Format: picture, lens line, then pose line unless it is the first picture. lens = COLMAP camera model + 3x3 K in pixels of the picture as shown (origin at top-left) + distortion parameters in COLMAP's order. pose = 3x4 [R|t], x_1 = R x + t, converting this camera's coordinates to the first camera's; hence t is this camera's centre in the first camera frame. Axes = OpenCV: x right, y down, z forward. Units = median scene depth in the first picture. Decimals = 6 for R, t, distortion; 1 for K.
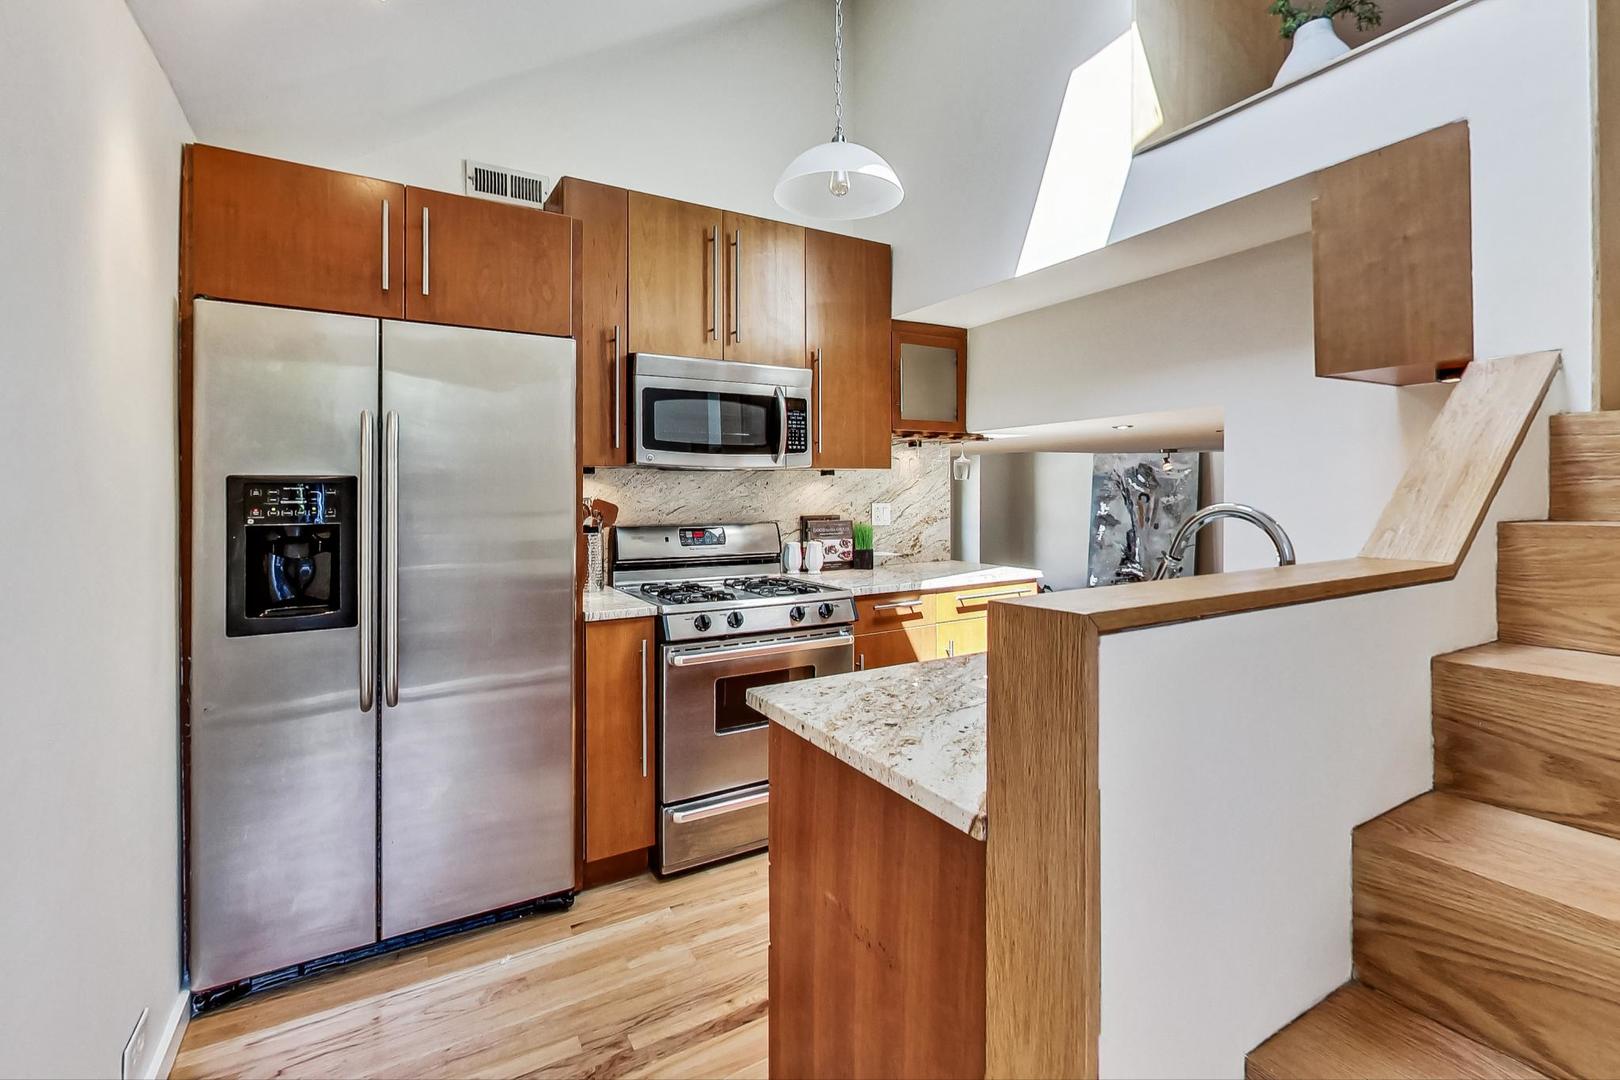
lens RADIAL K [[688.5, 0, 768.6], [0, 688.5, 488.4], [0, 0, 1]] dist [-0.020171, -0.000126]
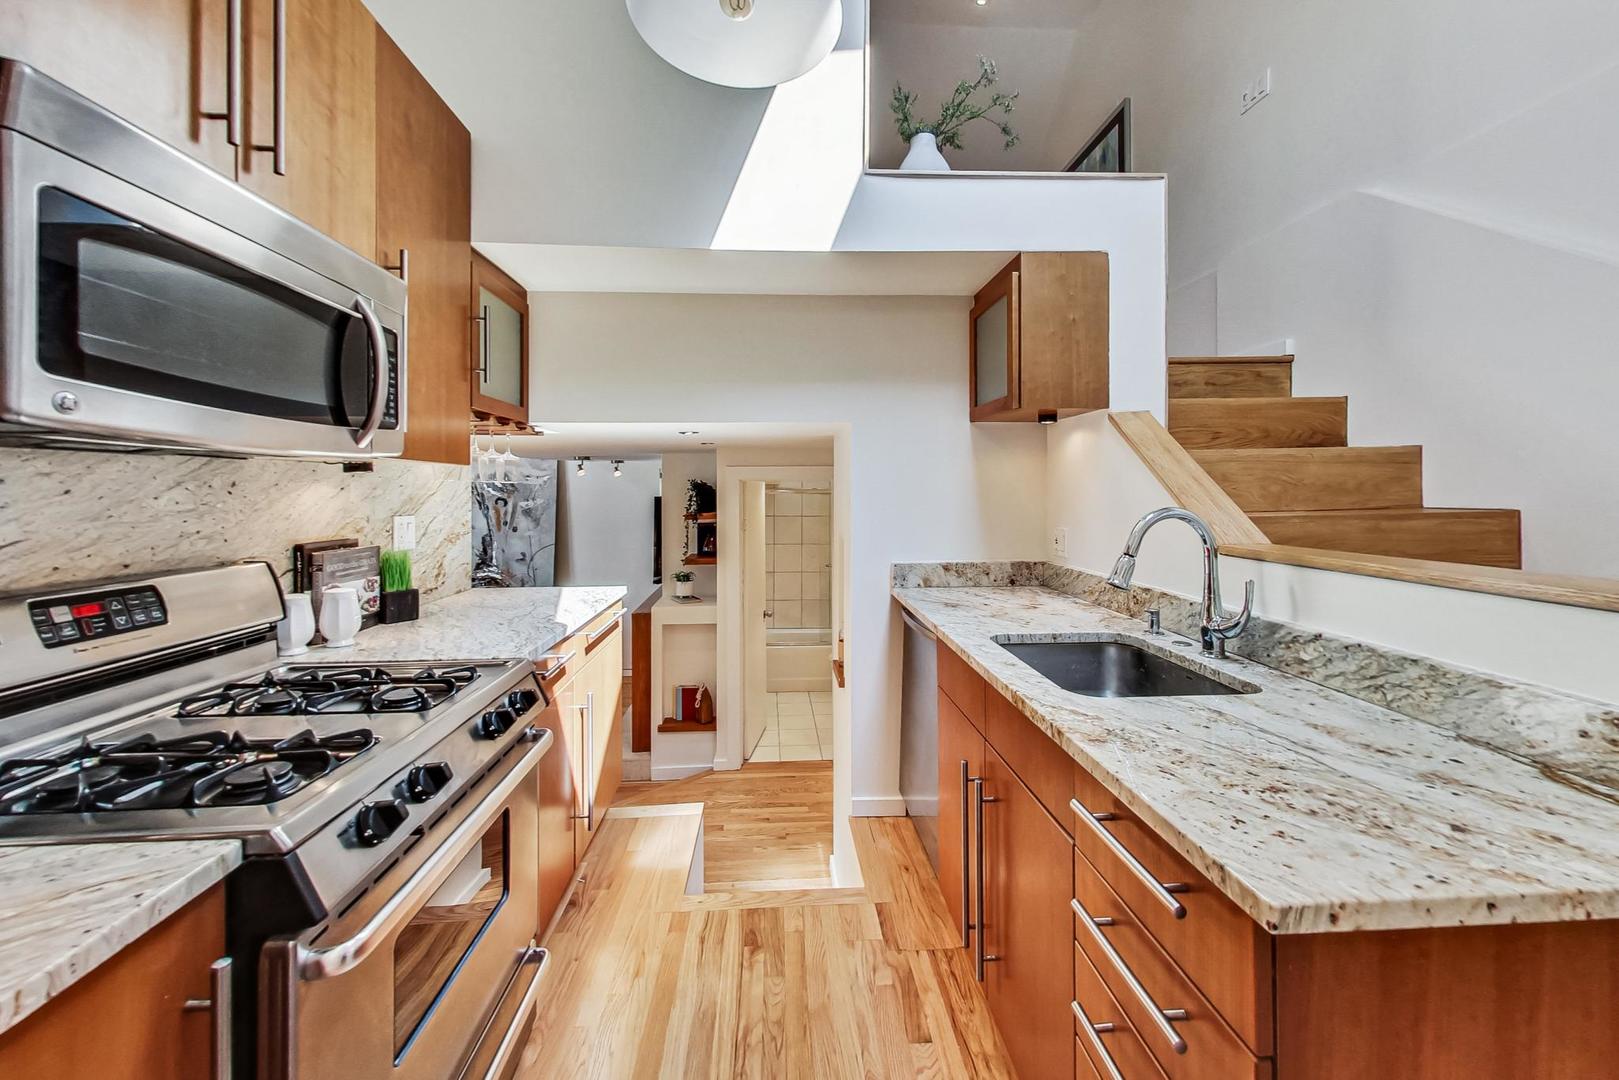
lens RADIAL K [[619.1, 0, 805.1], [0, 619.1, 492.5], [0, 0, 1]] dist [0.000745, -0.000009]
pose [[0.429742, 0.002373, 0.902949, -0.224480], [-0.001949, 0.999997, -0.001701, -0.001210], [-0.902950, -0.001029, 0.429745, 0.429708]]
